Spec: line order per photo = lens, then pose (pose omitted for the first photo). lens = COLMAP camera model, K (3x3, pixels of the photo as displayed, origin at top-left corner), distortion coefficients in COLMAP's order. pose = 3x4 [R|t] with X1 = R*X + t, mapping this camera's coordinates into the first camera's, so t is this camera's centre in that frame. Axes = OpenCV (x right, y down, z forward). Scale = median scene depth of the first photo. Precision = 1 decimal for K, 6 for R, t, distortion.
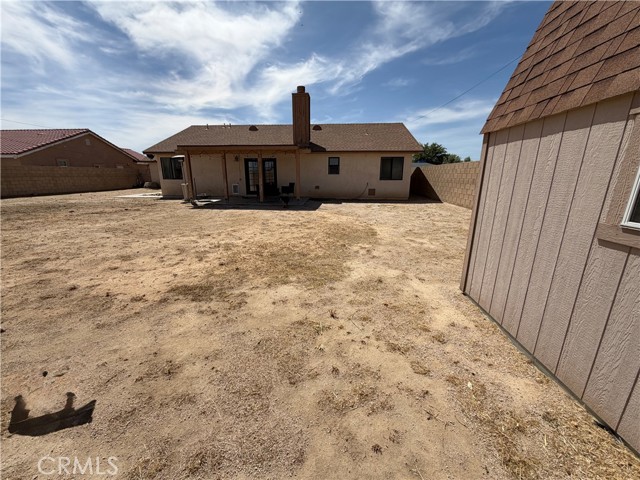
lens RADIAL K [[254.8, 0, 320.2], [0, 254.8, 237.9], [0, 0, 1]] dist [-0.000548, 0.000073]
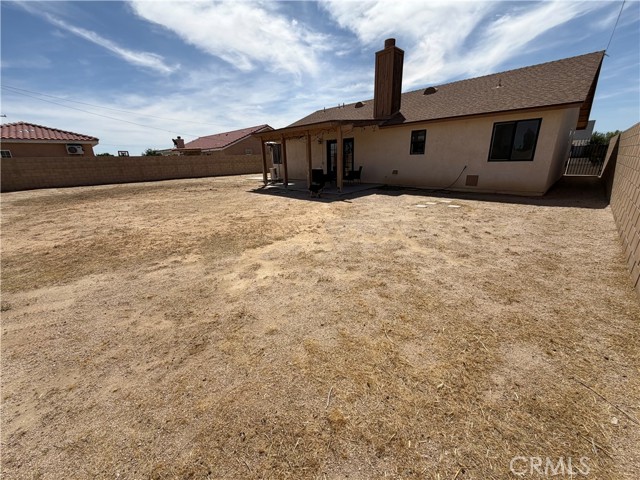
lens RADIAL K [[254.8, 0, 320.2], [0, 254.8, 237.9], [0, 0, 1]] dist [-0.000548, 0.000073]
pose [[0.758029, 0.171638, -0.629232, 0.346388], [-0.127150, 0.985131, 0.115542, -0.061818], [0.639707, -0.007577, 0.768582, 0.254829]]
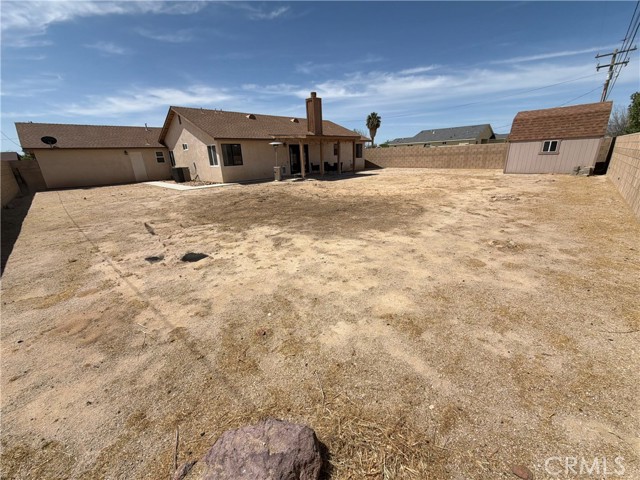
lens RADIAL K [[254.8, 0, 320.2], [0, 254.8, 237.9], [0, 0, 1]] dist [-0.000548, 0.000073]
pose [[0.636872, -0.264327, 0.724241, -1.213306], [0.226554, 0.962080, 0.151907, -0.030988], [-0.736931, 0.067335, 0.672606, 0.090539]]
